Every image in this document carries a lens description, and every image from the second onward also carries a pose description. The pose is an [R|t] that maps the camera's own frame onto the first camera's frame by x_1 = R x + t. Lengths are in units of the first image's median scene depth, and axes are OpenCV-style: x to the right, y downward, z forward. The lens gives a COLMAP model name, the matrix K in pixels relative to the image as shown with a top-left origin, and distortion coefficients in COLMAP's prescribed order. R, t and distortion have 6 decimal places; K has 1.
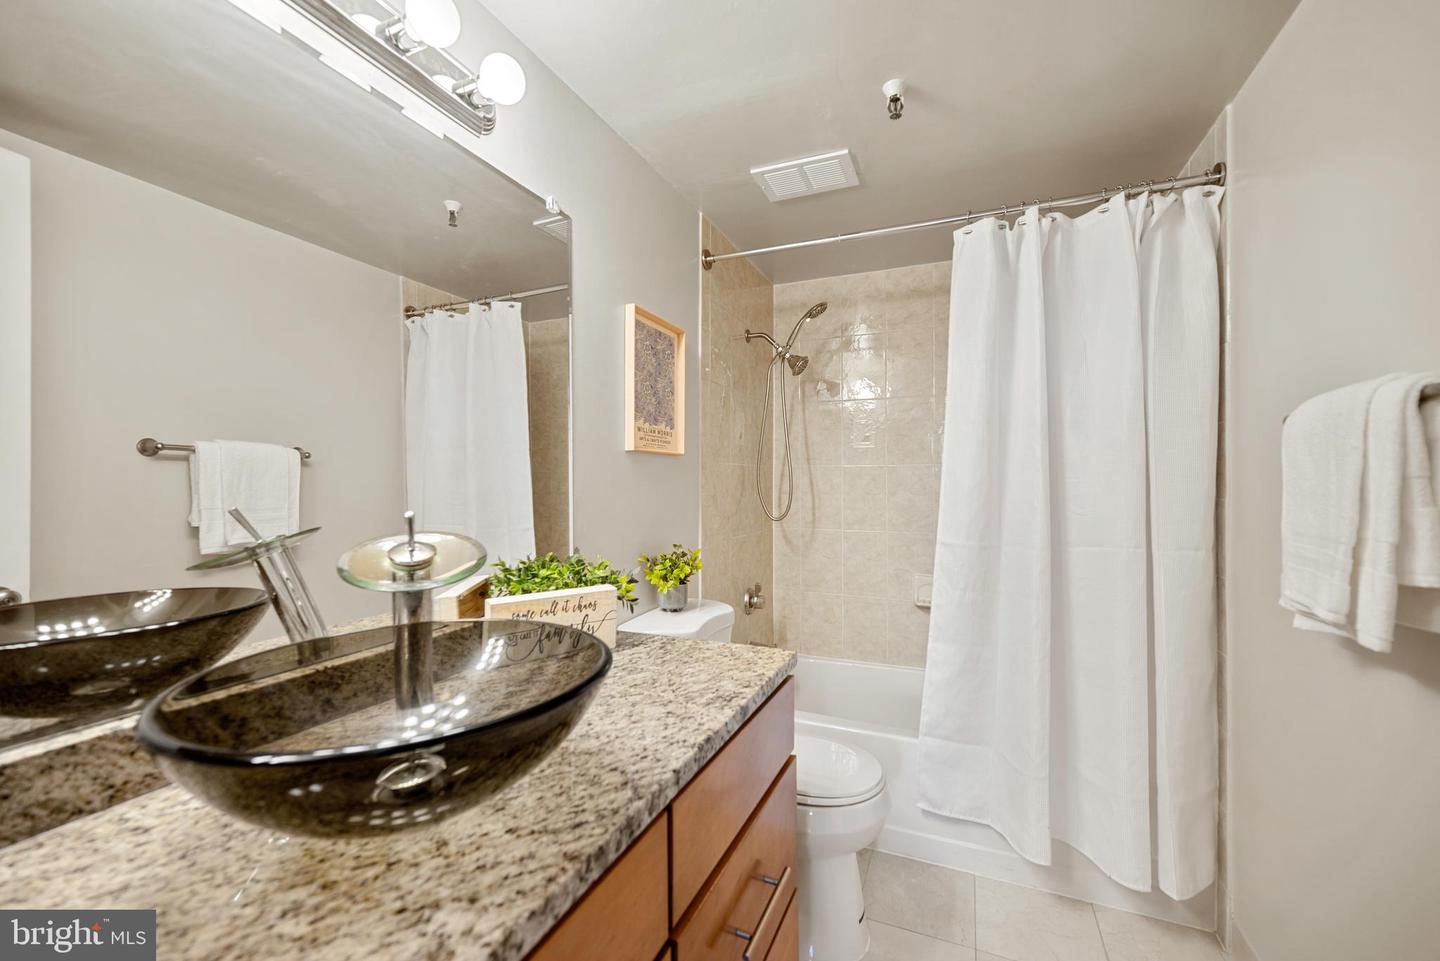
lens RADIAL K [[585.7, 0, 712.2], [0, 585.7, 479.1], [0, 0, 1]] dist [0.001247, 0.000243]
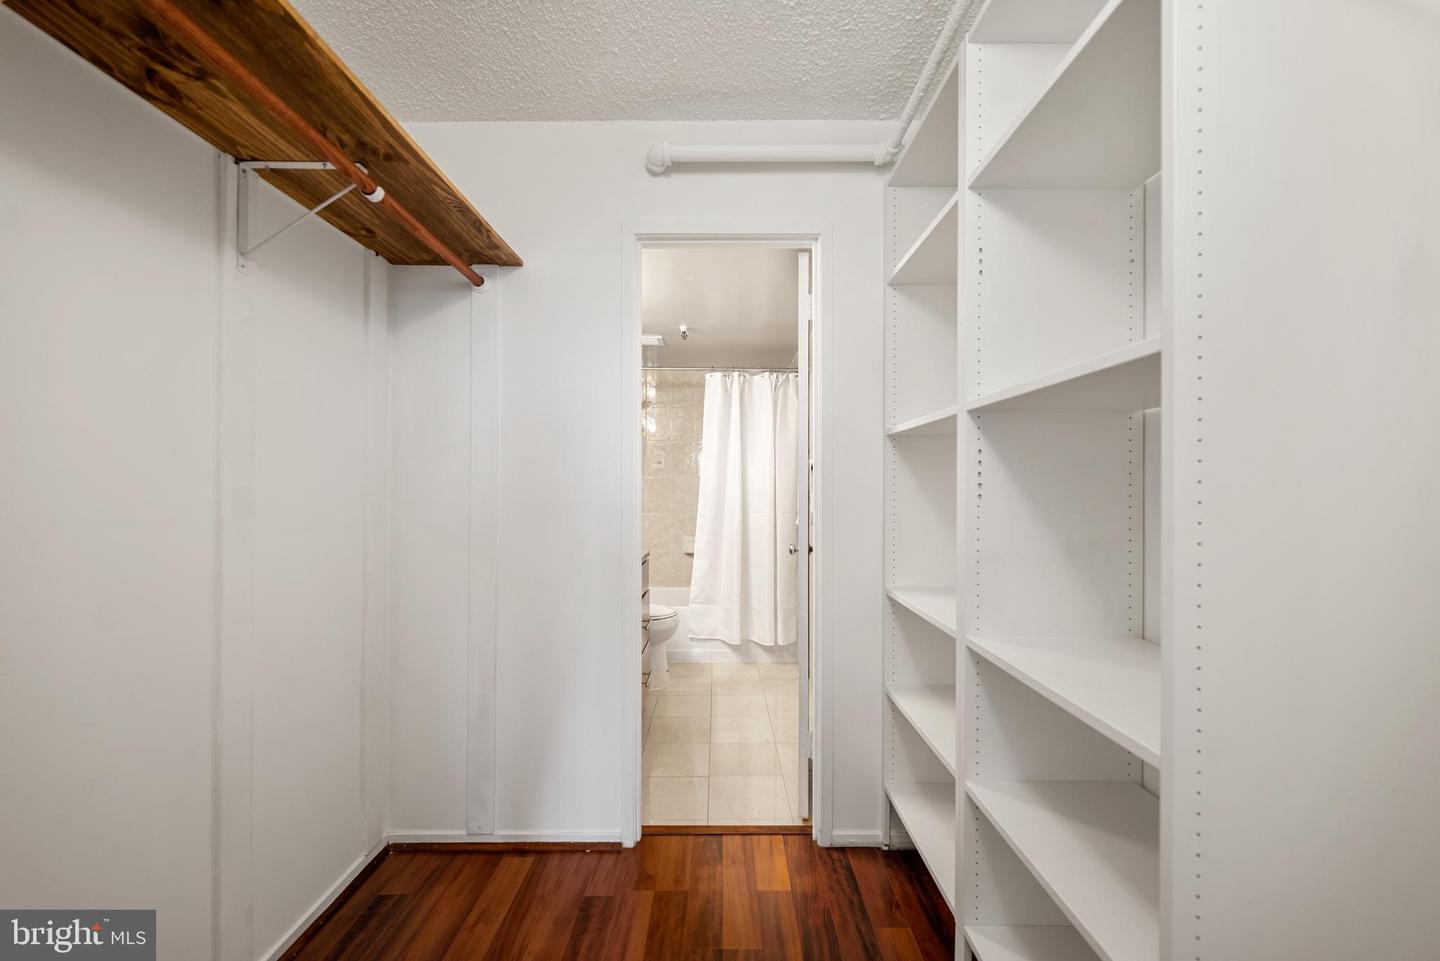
lens RADIAL K [[574.8, 0, 717.2], [0, 574.8, 479.0], [0, 0, 1]] dist [-0.001221, 0.000009]
pose [[0.917424, 0.008164, 0.397827, -0.418473], [-0.006126, 0.999961, -0.006394, -0.012717], [-0.397864, 0.003428, 0.917438, -1.033843]]
